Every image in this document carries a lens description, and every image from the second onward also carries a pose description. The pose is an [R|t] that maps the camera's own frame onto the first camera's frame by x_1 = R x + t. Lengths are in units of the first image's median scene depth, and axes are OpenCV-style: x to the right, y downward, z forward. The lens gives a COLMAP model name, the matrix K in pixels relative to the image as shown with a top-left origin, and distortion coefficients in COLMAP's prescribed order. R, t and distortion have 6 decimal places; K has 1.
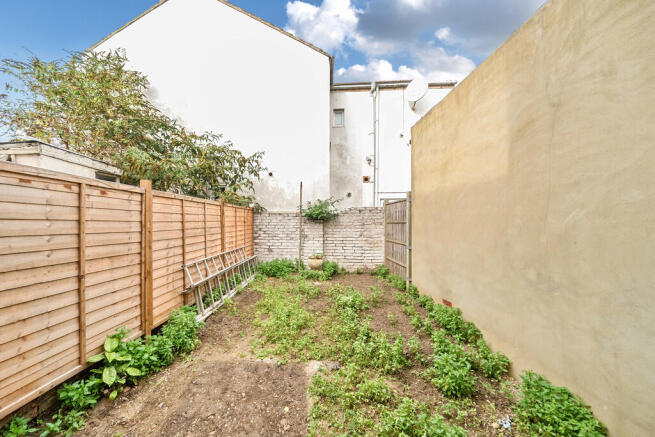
lens RADIAL K [[226.4, 0, 325.7], [0, 226.4, 219.9], [0, 0, 1]] dist [-0.000733, -0.000040]
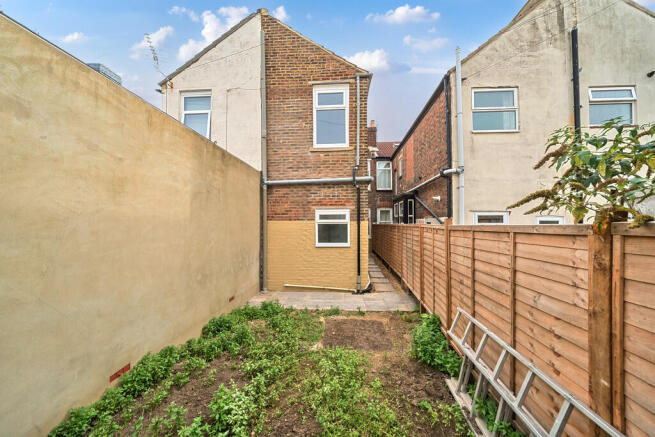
lens RADIAL K [[226.4, 0, 329.7], [0, 226.4, 221.6], [0, 0, 1]] dist [-0.000733, -0.000040]
pose [[-0.991113, 0.003009, 0.132985, -0.350139], [0.001320, 0.999917, -0.012784, -0.170782], [-0.133013, -0.012494, -0.991036, 2.577332]]
